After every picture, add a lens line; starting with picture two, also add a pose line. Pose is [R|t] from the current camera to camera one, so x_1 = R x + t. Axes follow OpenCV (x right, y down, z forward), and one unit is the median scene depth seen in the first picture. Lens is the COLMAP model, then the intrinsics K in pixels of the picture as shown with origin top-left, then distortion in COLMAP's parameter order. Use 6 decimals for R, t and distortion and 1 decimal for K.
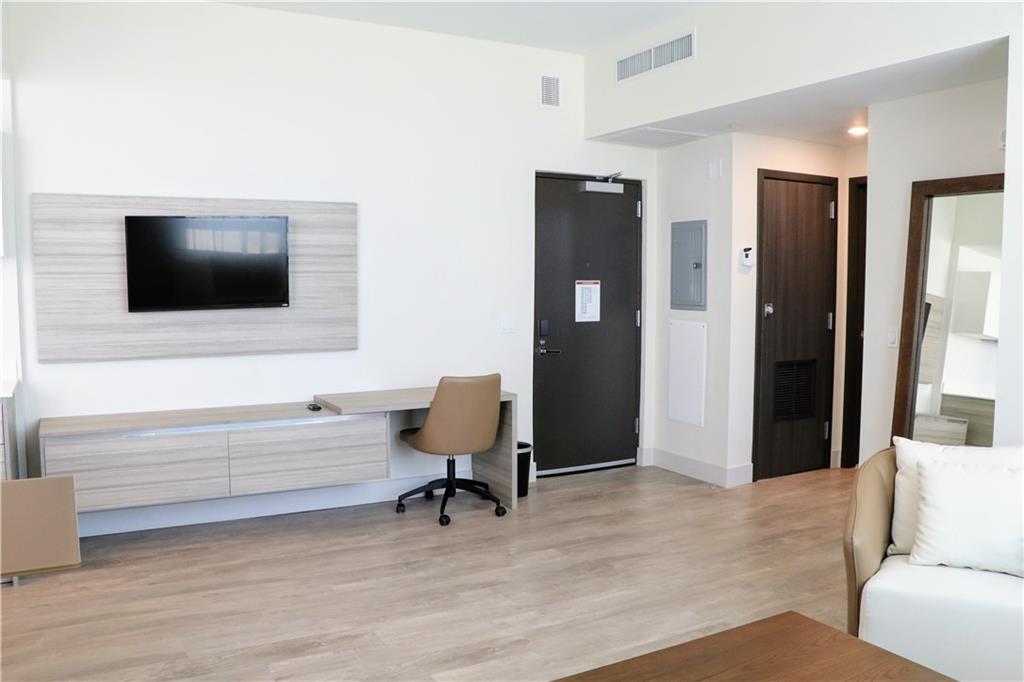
lens RADIAL K [[834.4, 0, 499.6], [0, 834.4, 345.1], [0, 0, 1]] dist [-0.196137, 0.127168]
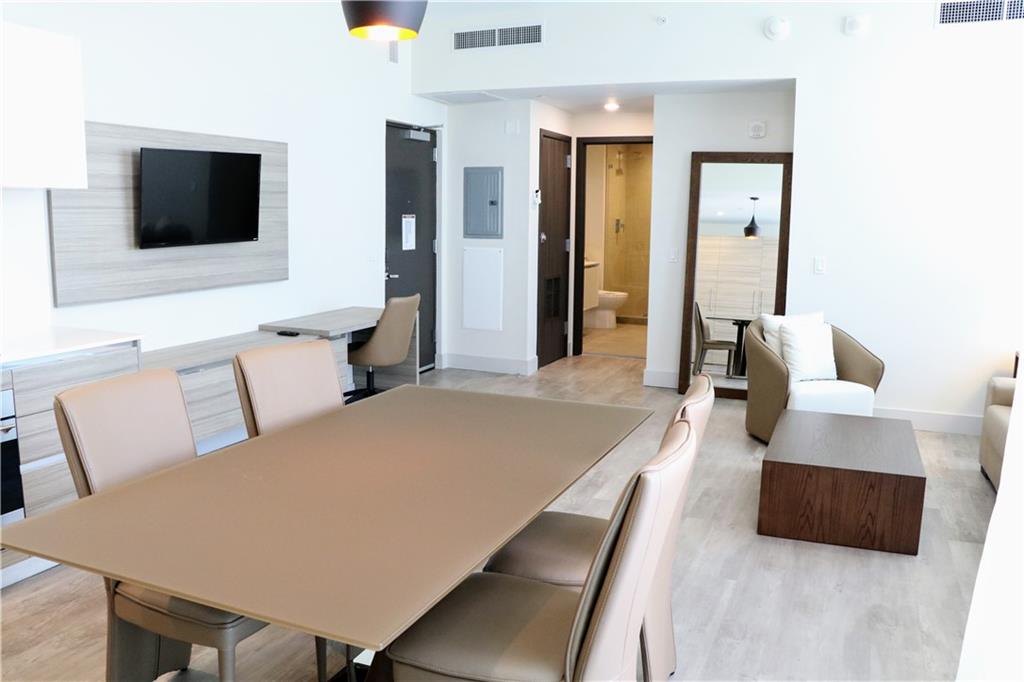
lens RADIAL K [[834.4, 0, 499.6], [0, 834.4, 345.1], [0, 0, 1]] dist [-0.196137, 0.127168]
pose [[0.794189, -0.087700, 0.601308, -0.554656], [0.037163, 0.994688, 0.095991, -0.002321], [-0.606533, -0.053889, 0.793230, -0.019104]]
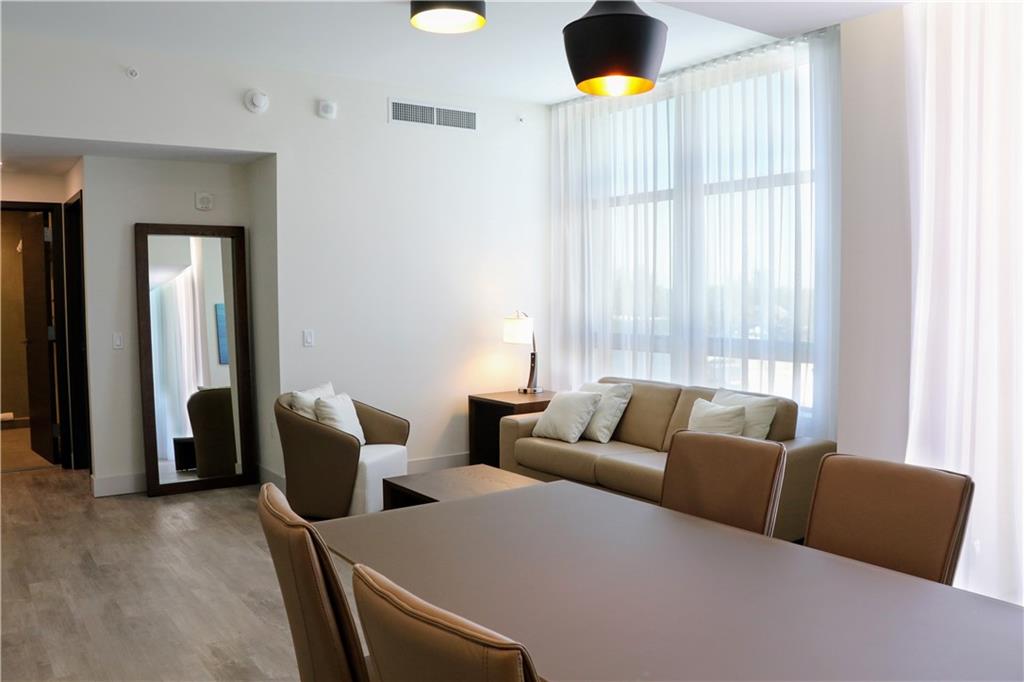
lens RADIAL K [[849.0, 0, 512.0], [0, 849.0, 341.0], [0, 0, 1]] dist [-0.112758, 0.003991]
pose [[-0.112051, -0.070350, 0.991209, -0.722969], [0.079363, 0.993671, 0.079496, -0.051482], [-0.990528, 0.087573, -0.105758, 0.409707]]
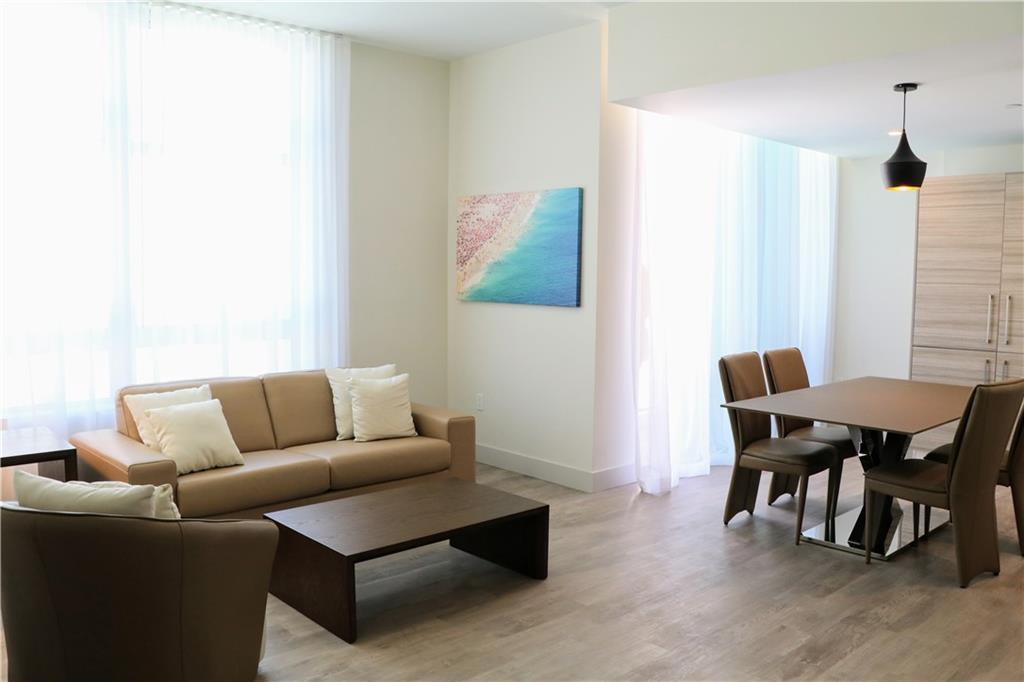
lens RADIAL K [[834.4, 0, 499.6], [0, 834.4, 345.1], [0, 0, 1]] dist [-0.196137, 0.127168]
pose [[-0.976839, 0.009975, -0.213743, 0.190074], [-0.025411, 0.986436, 0.162169, -0.083434], [0.212461, 0.163844, -0.963336, 1.009543]]
